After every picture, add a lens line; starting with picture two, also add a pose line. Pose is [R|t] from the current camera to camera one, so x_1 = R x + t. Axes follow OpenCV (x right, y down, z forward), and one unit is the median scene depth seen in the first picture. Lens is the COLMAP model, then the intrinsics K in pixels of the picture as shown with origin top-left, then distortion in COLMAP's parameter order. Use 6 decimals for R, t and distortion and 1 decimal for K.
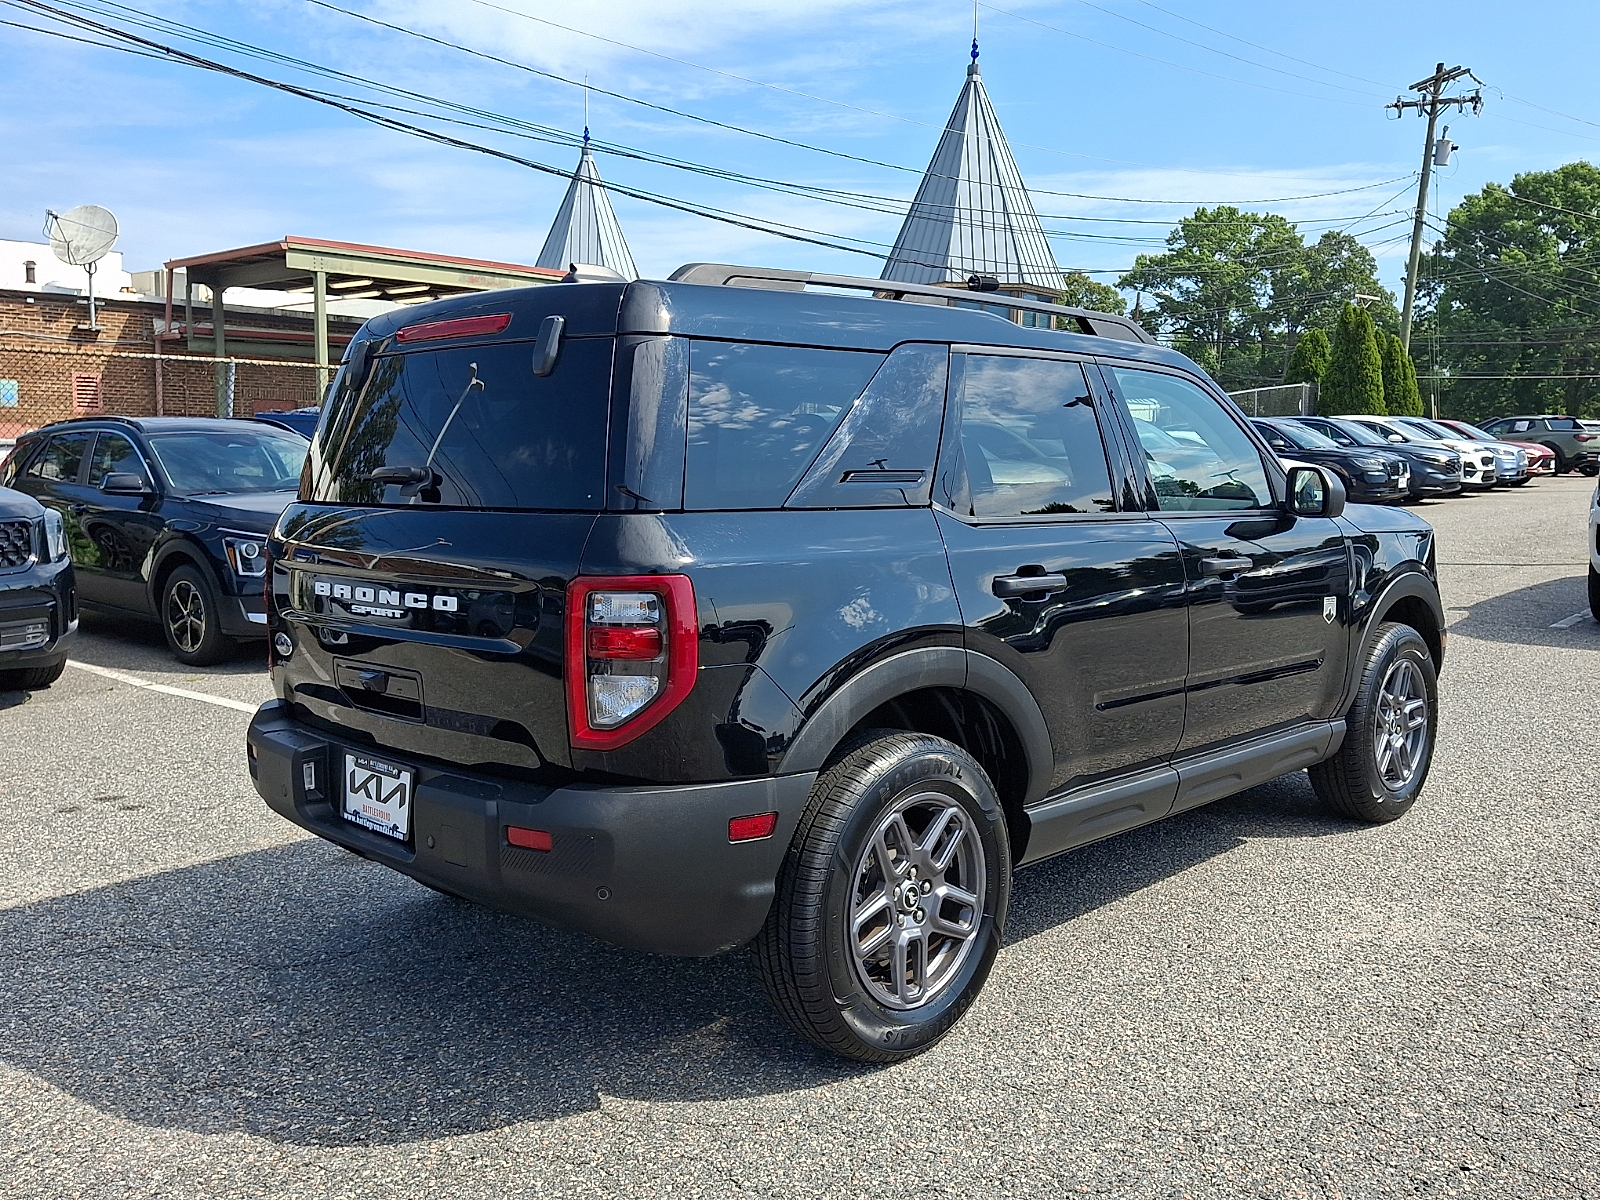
lens RADIAL K [[1658.5, 0, 817.3], [0, 1658.5, 600.7], [0, 0, 1]] dist [0.082880, -0.159529]
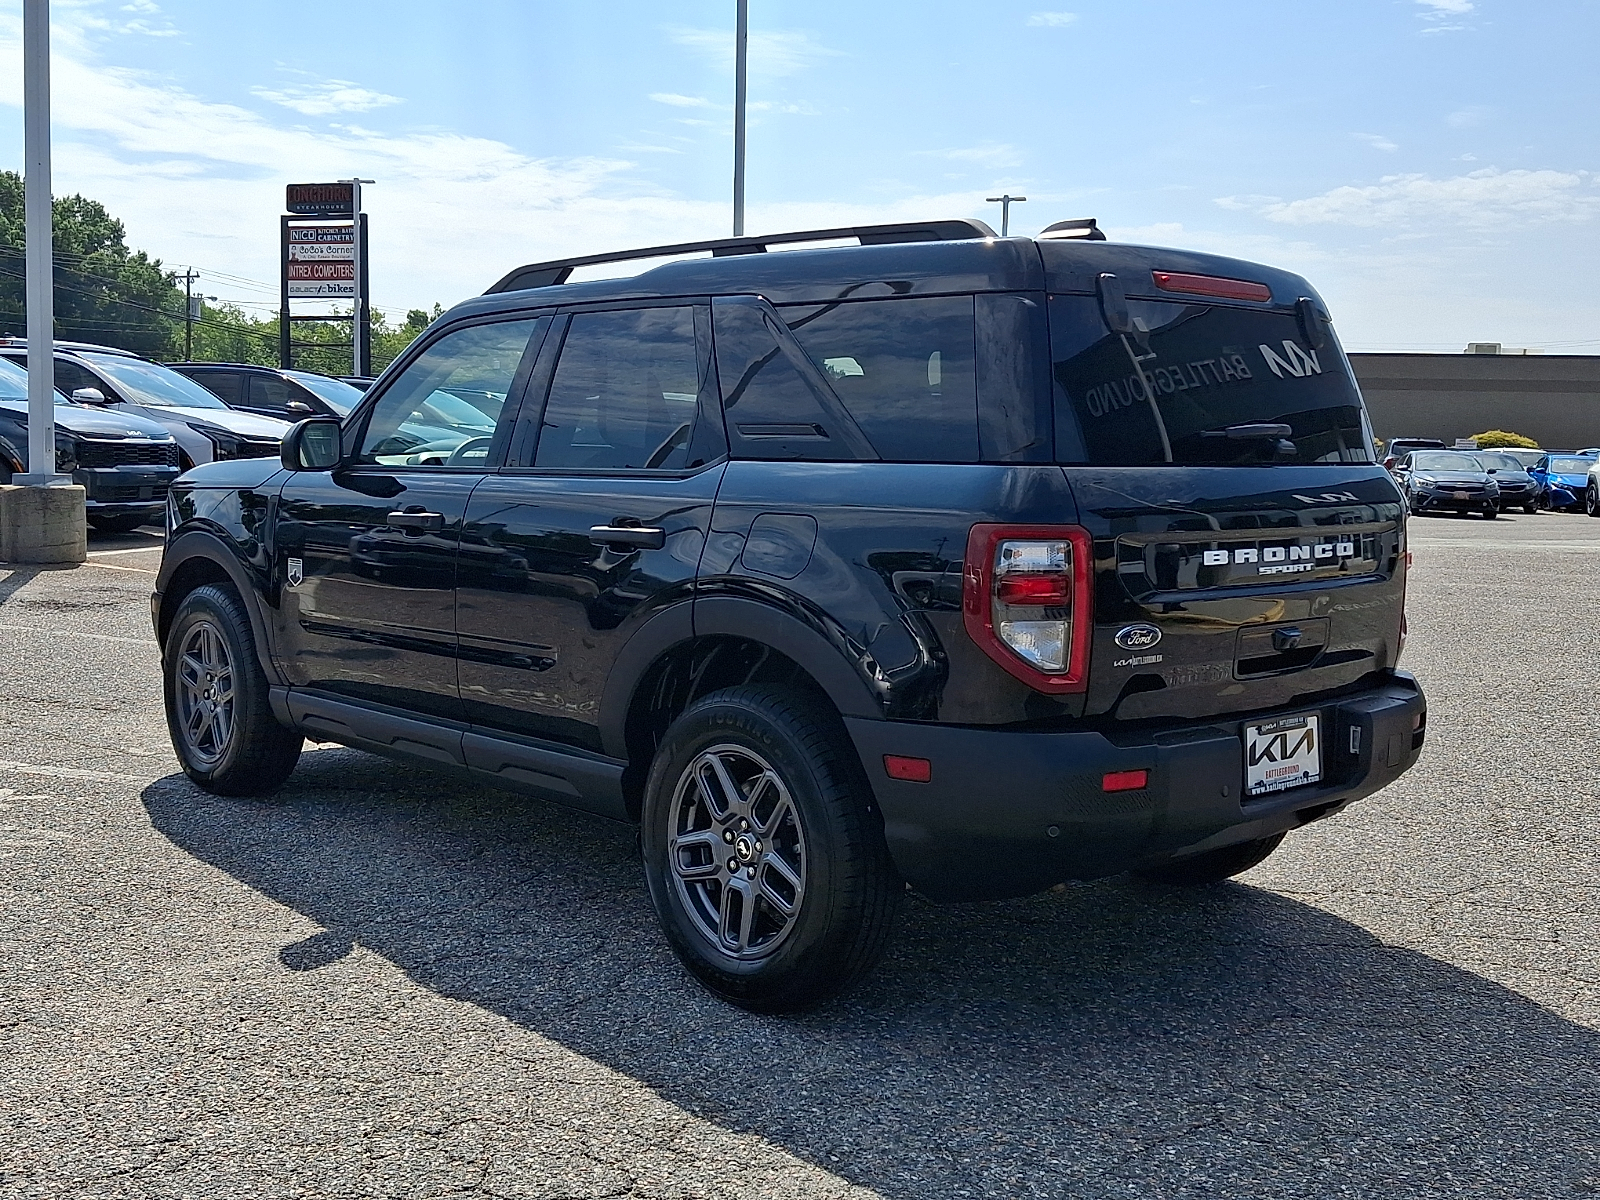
lens RADIAL K [[1704.3, 0, 801.8], [0, 1704.3, 562.4], [0, 0, 1]] dist [-0.007853, -0.016241]
pose [[0.001578, -0.071783, 0.997419, -0.321116], [0.072133, 0.994830, 0.071482, -0.022881], [-0.997394, 0.071834, 0.006748, 0.321372]]
